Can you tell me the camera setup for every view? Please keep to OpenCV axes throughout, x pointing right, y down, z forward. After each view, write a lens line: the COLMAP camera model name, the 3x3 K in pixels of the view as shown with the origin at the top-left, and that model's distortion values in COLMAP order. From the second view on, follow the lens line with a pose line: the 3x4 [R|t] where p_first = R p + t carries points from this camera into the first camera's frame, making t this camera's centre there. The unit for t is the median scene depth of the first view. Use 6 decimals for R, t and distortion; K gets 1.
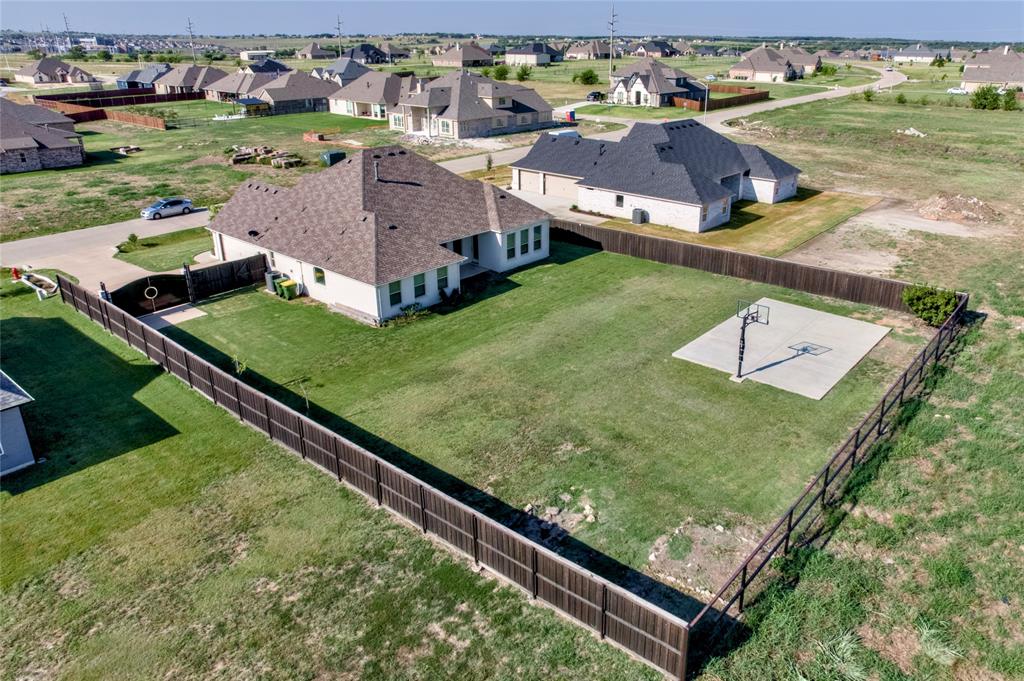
lens RADIAL K [[727.2, 0, 559.9], [0, 727.2, 301.3], [0, 0, 1]] dist [-0.067453, 0.071573]
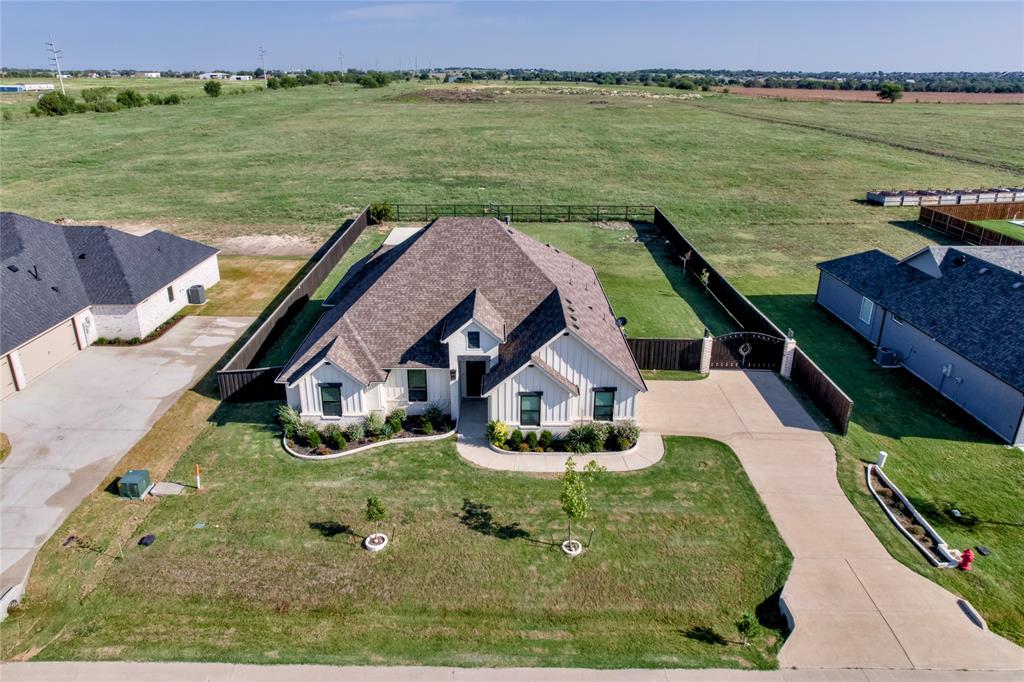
lens RADIAL K [[684.0, 0, 501.5], [0, 684.0, 320.4], [0, 0, 1]] dist [-0.066908, 0.065439]
pose [[-0.636135, -0.268765, 0.723255, -0.965740], [0.263865, 0.805076, 0.531251, -0.582316], [-0.725057, 0.528789, -0.441220, 1.545012]]
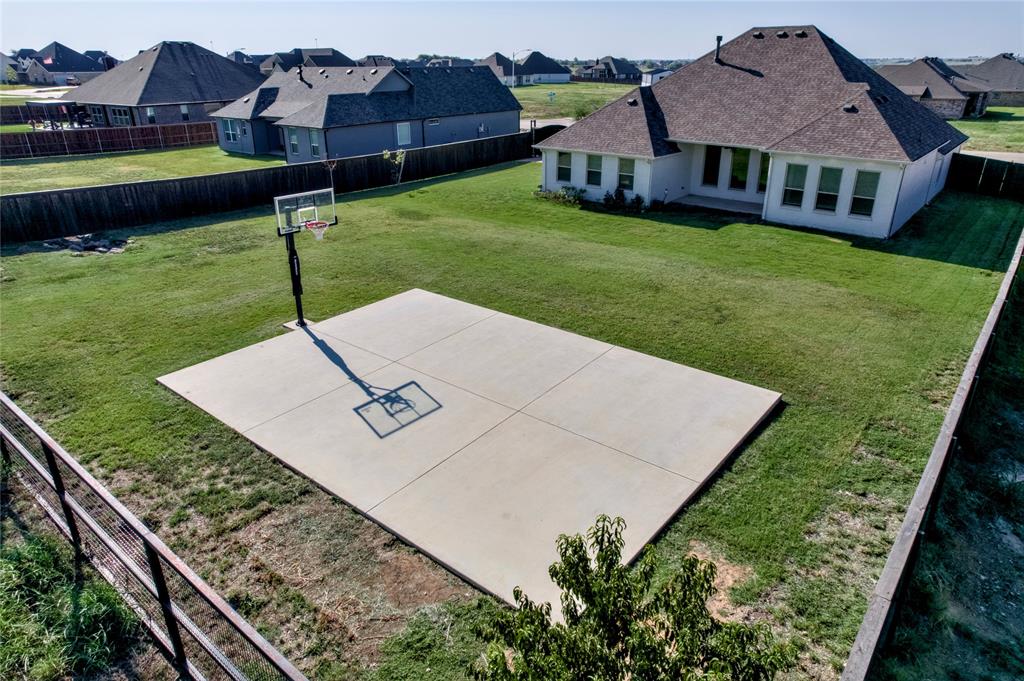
lens RADIAL K [[651.7, 0, 512.0], [0, 651.7, 340.5], [0, 0, 1]] dist [-0.066883, 0.058896]
pose [[0.004005, 0.395504, -0.918455, 0.545214], [-0.343238, 0.863208, 0.370217, -0.093549], [0.939240, 0.313766, 0.139209, 0.844095]]
